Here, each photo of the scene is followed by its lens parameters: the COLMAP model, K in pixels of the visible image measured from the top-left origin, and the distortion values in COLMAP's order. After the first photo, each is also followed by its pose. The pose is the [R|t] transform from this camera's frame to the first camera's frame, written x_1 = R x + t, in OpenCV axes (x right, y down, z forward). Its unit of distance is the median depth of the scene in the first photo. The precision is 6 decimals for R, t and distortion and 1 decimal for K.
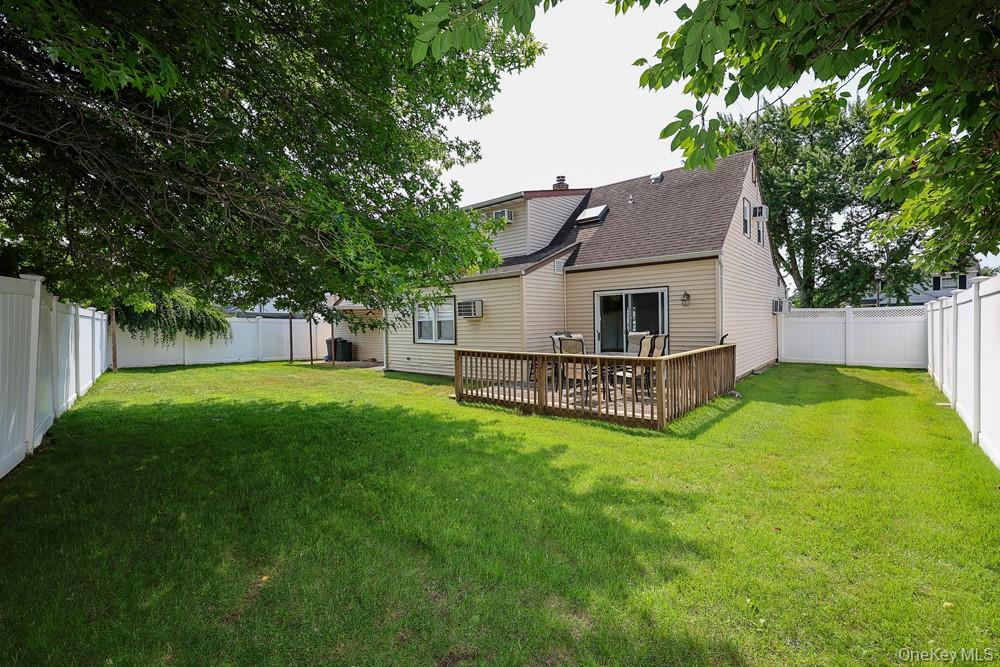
lens RADIAL K [[439.9, 0, 500.0], [0, 439.9, 333.5], [0, 0, 1]] dist [0.000400, 0.000073]
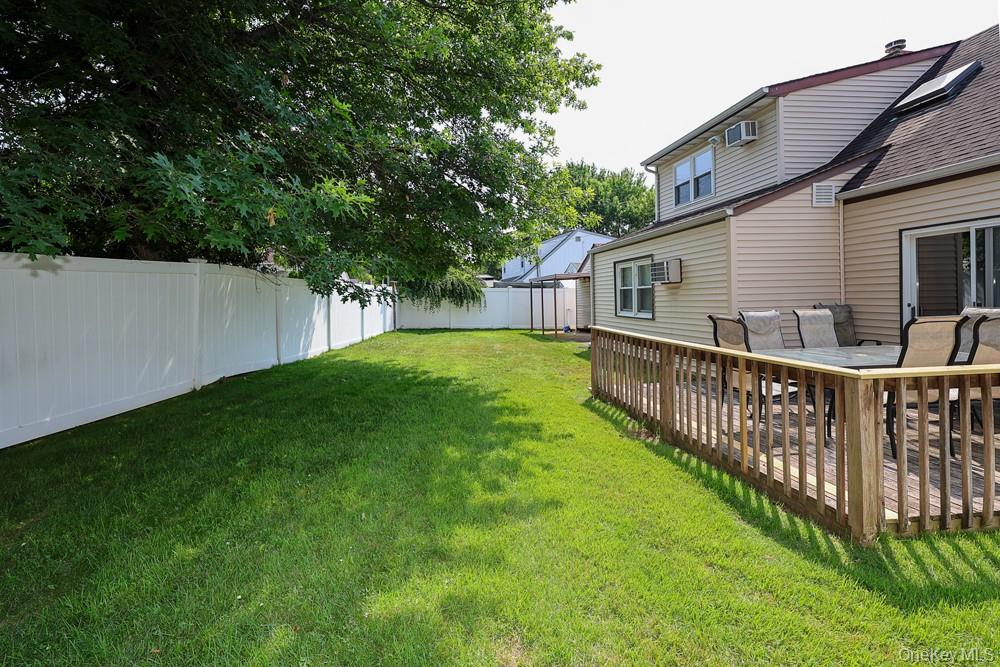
lens RADIAL K [[457.0, 0, 497.7], [0, 457.0, 297.9], [0, 0, 1]] dist [0.000749, 0.000054]
pose [[0.717794, 0.002457, -0.696251, 0.239287], [-0.007160, 0.999967, -0.003853, -0.006767], [0.696219, 0.007751, 0.717788, 0.247161]]
